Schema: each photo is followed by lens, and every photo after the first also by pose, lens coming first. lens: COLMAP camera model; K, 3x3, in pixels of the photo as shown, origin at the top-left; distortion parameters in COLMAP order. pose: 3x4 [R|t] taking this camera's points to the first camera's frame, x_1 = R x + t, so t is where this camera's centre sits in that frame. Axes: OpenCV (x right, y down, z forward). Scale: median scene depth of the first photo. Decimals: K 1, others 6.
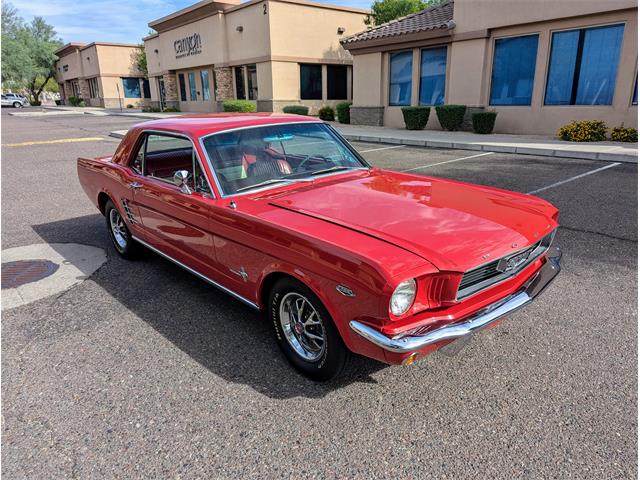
lens RADIAL K [[450.4, 0, 325.2], [0, 450.4, 238.3], [0, 0, 1]] dist [0.054245, -0.046555]
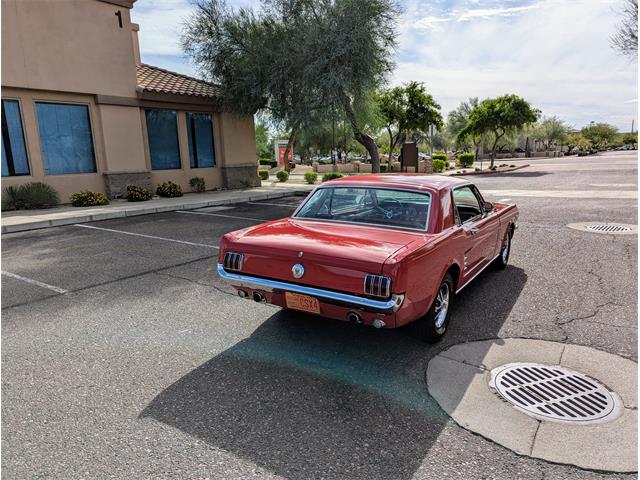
lens RADIAL K [[449.8, 0, 331.5], [0, 449.8, 244.8], [0, 0, 1]] dist [0.038311, -0.029677]
pose [[-0.277910, -0.169372, 0.945558, -0.383455], [0.308435, 0.916481, 0.254816, -0.133278], [-0.909744, 0.362459, -0.202459, 0.424410]]
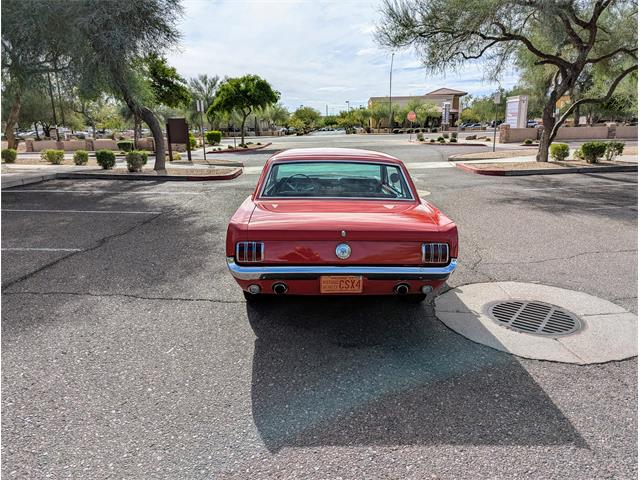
lens RADIAL K [[449.8, 0, 332.4], [0, 449.8, 240.3], [0, 0, 1]] dist [0.038311, -0.029677]
pose [[-0.764677, -0.137618, 0.629548, -0.286434], [0.205922, 0.873527, 0.441074, -0.171442], [-0.610627, 0.466917, -0.639627, 0.546922]]
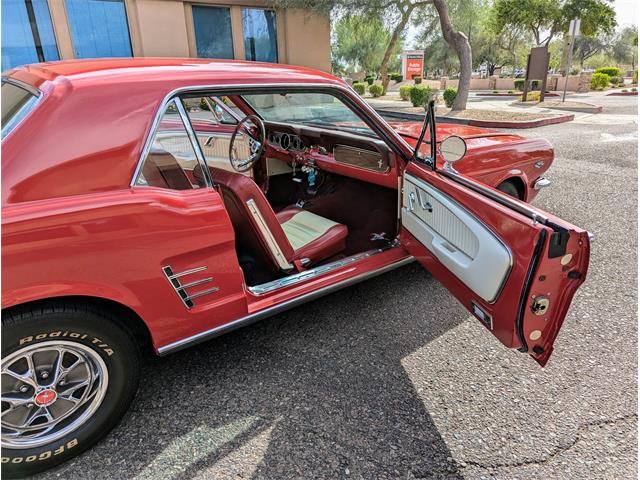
lens RADIAL K [[450.4, 0, 328.3], [0, 450.4, 245.0], [0, 0, 1]] dist [0.054245, -0.046555]
pose [[0.044749, -0.341003, 0.938997, -0.233810], [0.308312, 0.898769, 0.311701, -0.052578], [-0.950232, 0.275555, 0.145354, 0.228368]]
